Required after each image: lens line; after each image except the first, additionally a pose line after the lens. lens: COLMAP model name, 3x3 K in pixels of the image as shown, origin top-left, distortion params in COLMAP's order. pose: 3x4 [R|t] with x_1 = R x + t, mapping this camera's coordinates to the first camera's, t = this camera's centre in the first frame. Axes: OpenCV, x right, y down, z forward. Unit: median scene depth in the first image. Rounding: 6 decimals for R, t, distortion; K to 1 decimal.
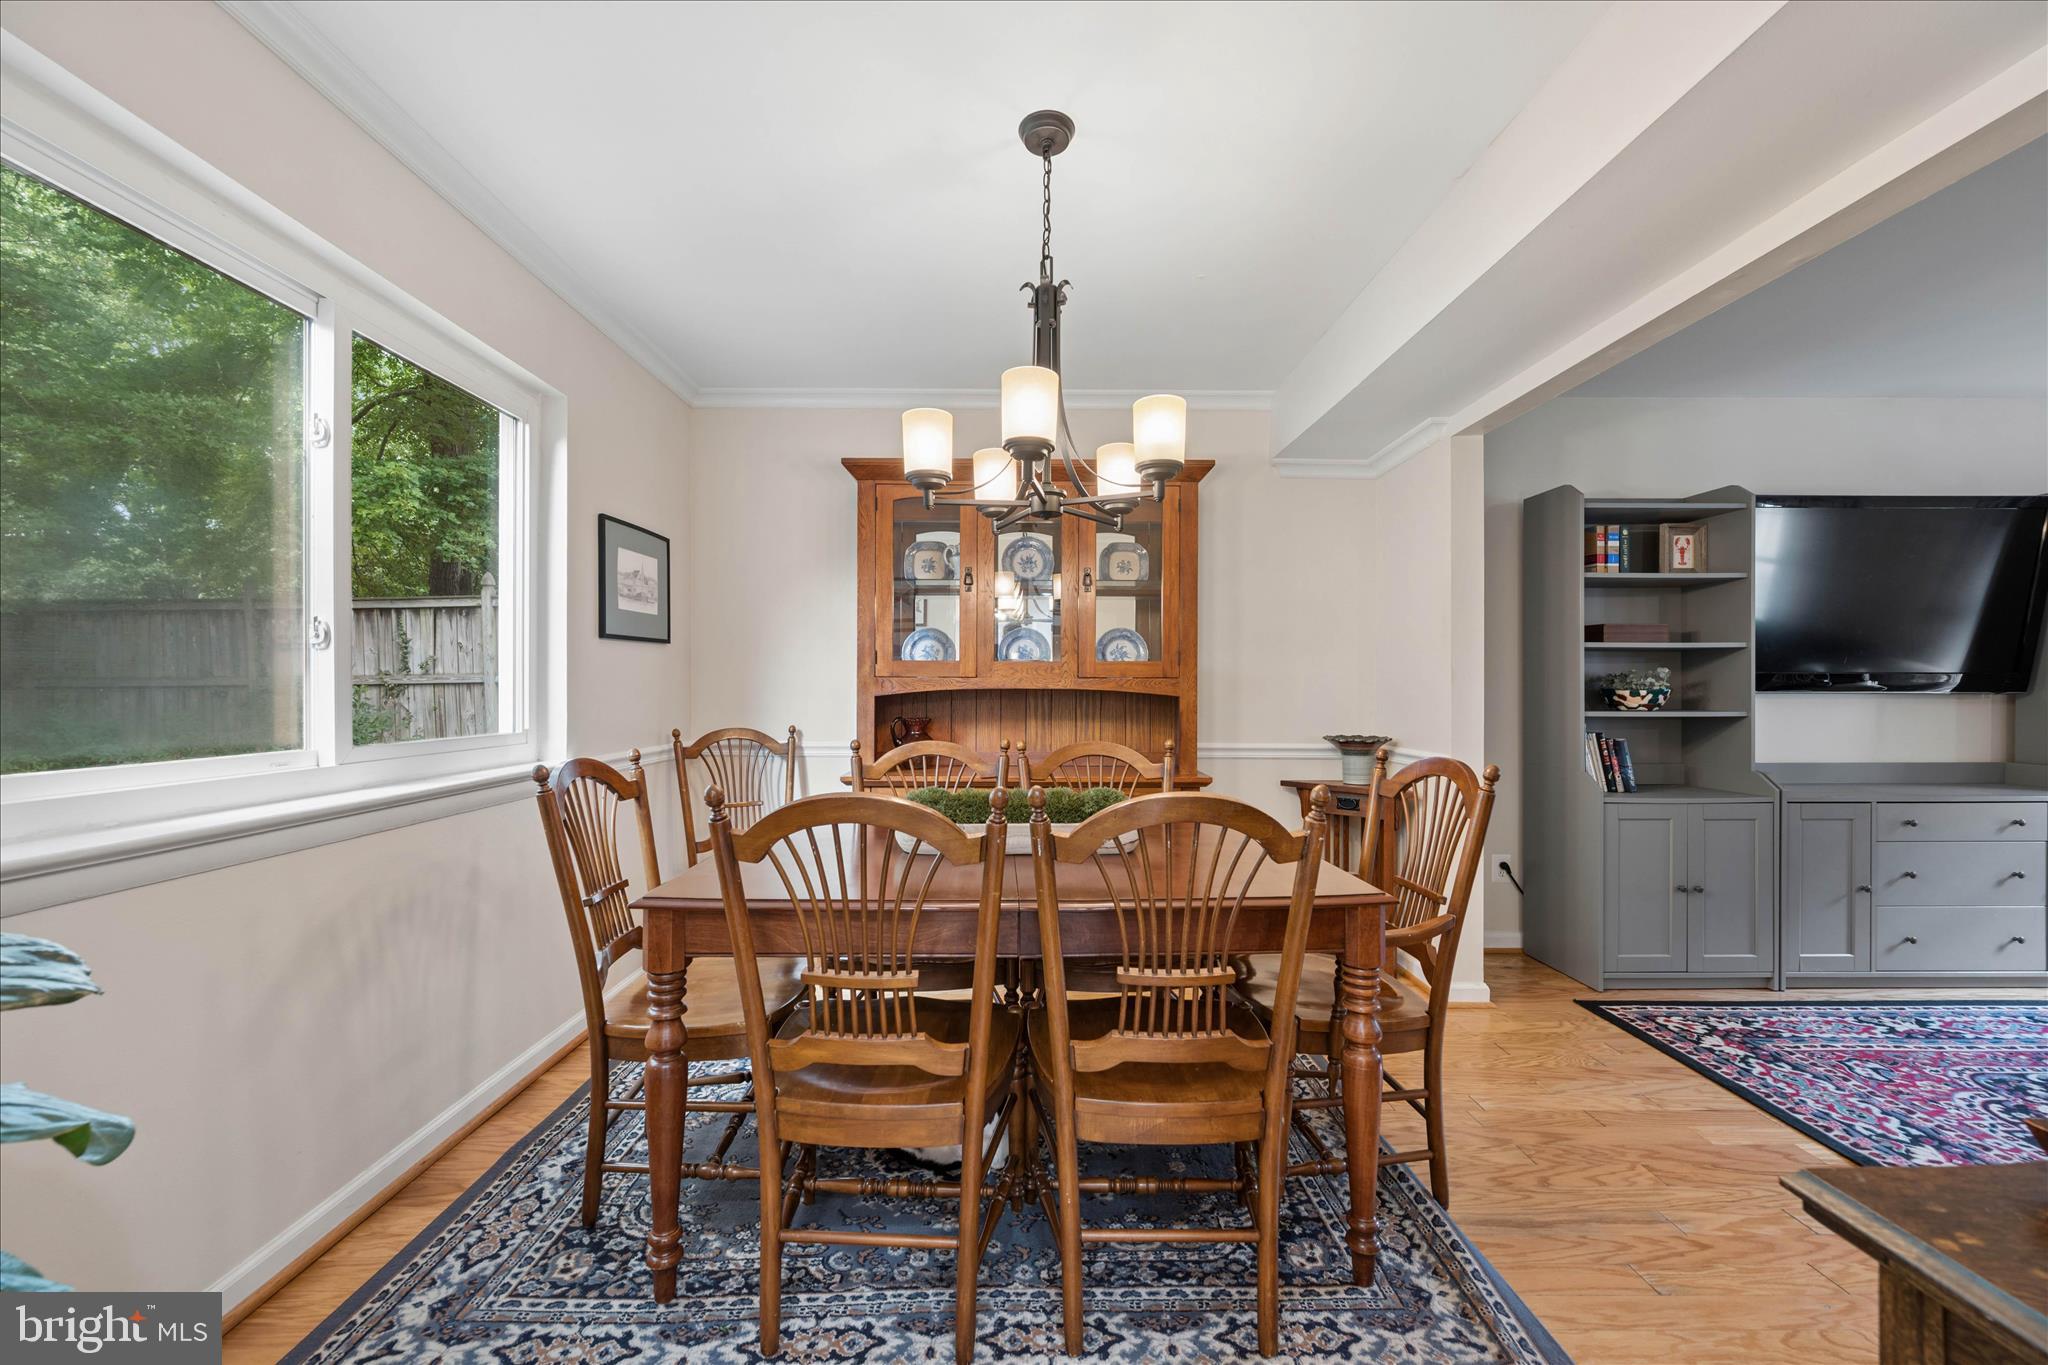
lens RADIAL K [[802.8, 0, 1012.5], [0, 802.8, 686.2], [0, 0, 1]] dist [-0.002619, 0.000307]
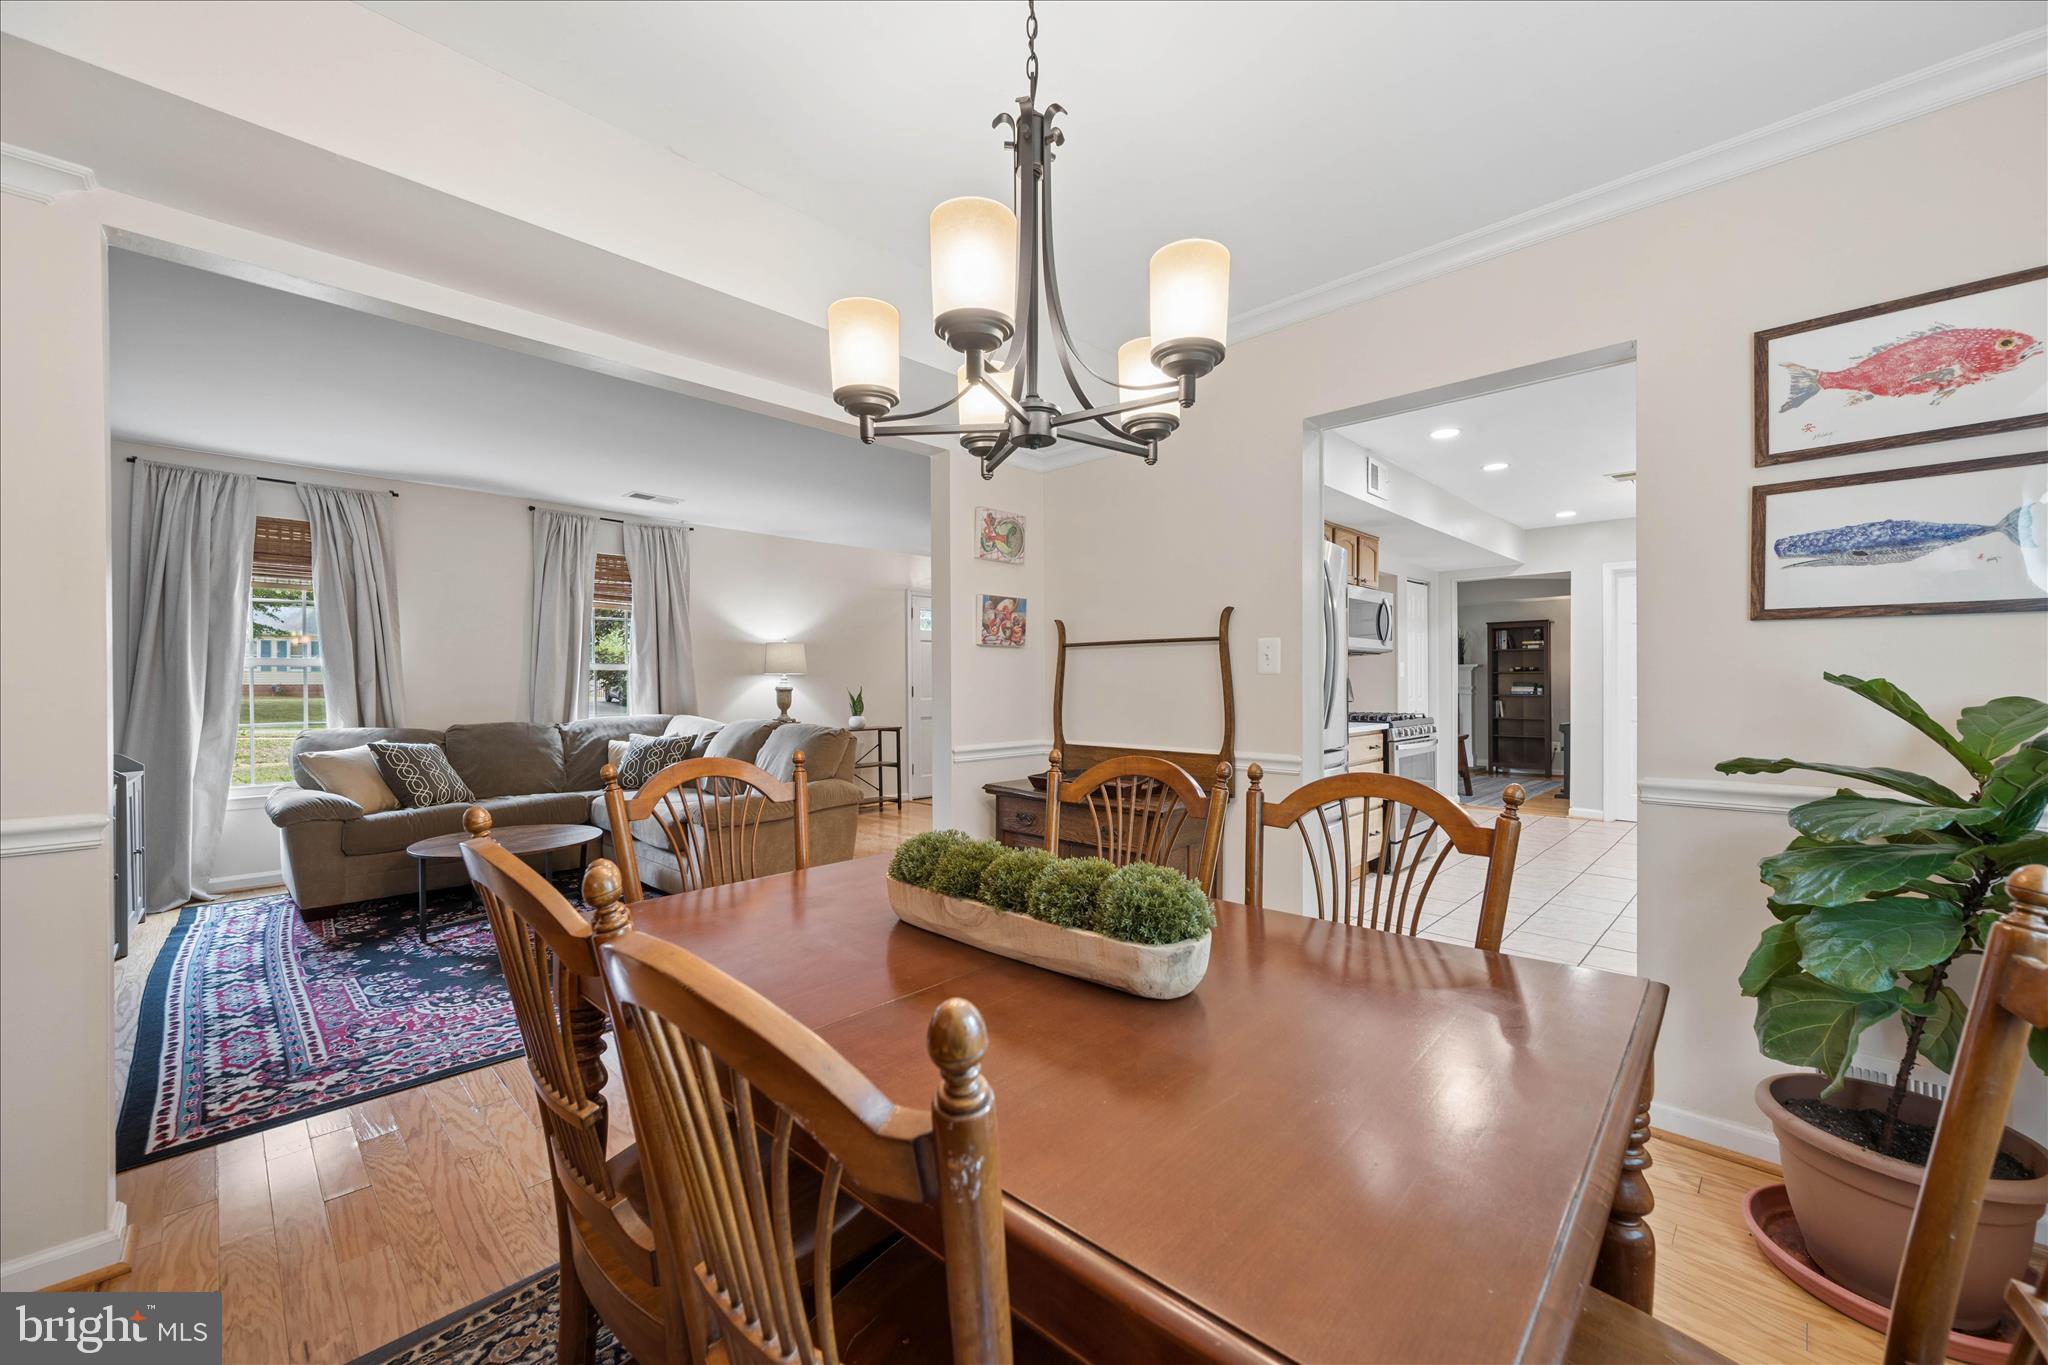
lens RADIAL K [[802.8, 0, 1027.2], [0, 802.8, 687.1], [0, 0, 1]] dist [-0.002619, 0.000307]
pose [[-0.722700, 0.001684, 0.691160, -0.280331], [0.005240, 0.999982, 0.003043, 0.008515], [-0.691142, 0.005820, -0.722696, 1.008810]]
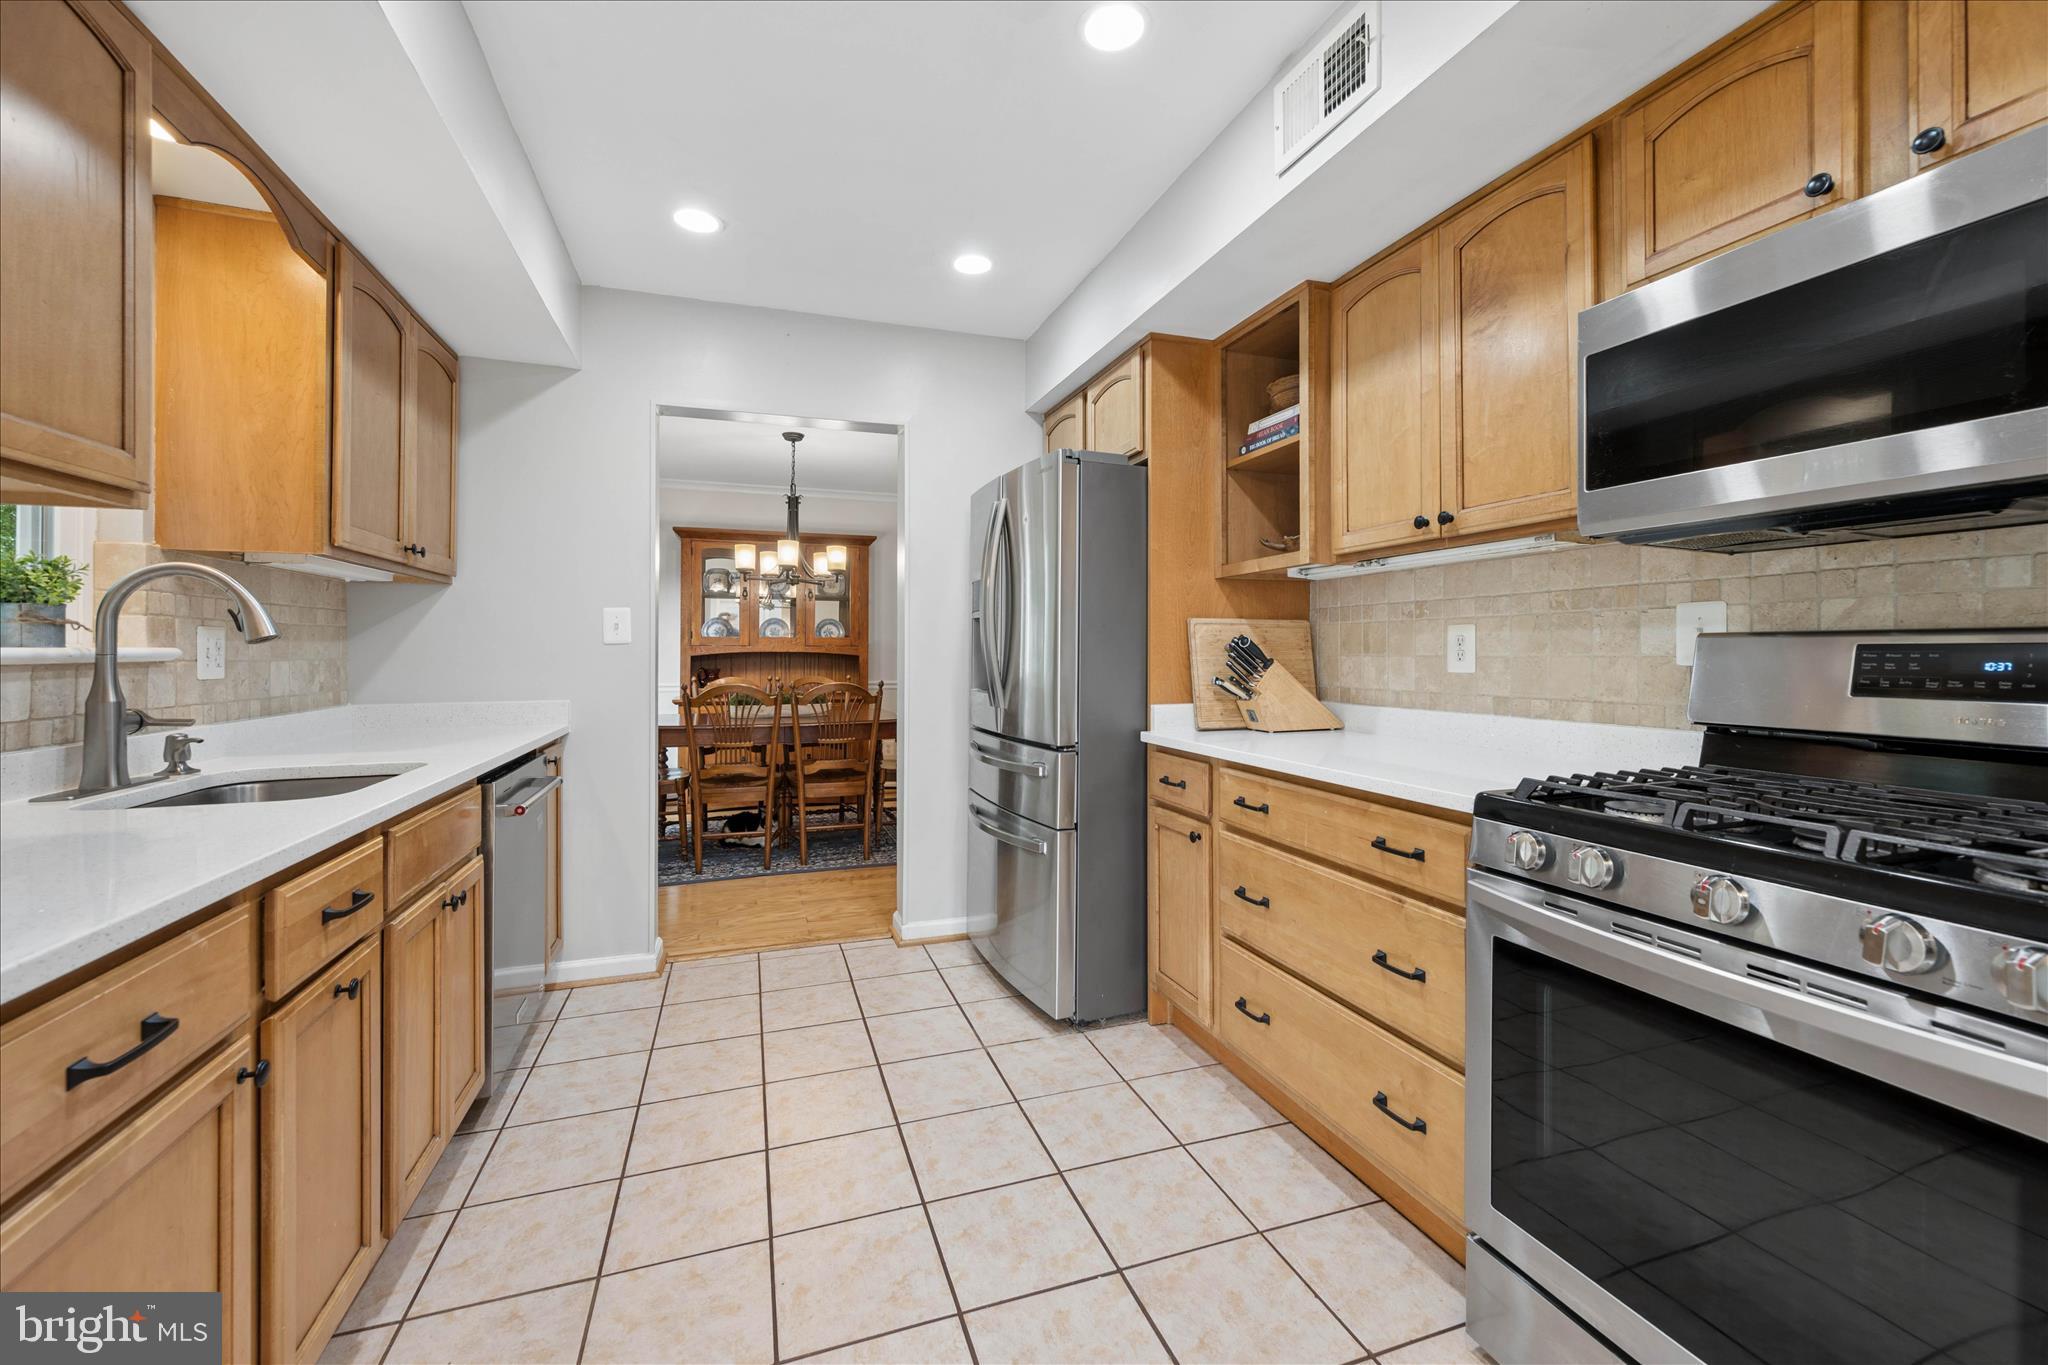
lens RADIAL K [[816.5, 0, 1023.2], [0, 816.5, 646.0], [0, 0, 1]] dist [0.000009, -0.001618]
pose [[0.941997, 0.001318, 0.335618, -0.116717], [0.001023, 0.999976, -0.006799, 0.003761], [-0.335619, 0.006748, 0.941974, -1.422604]]
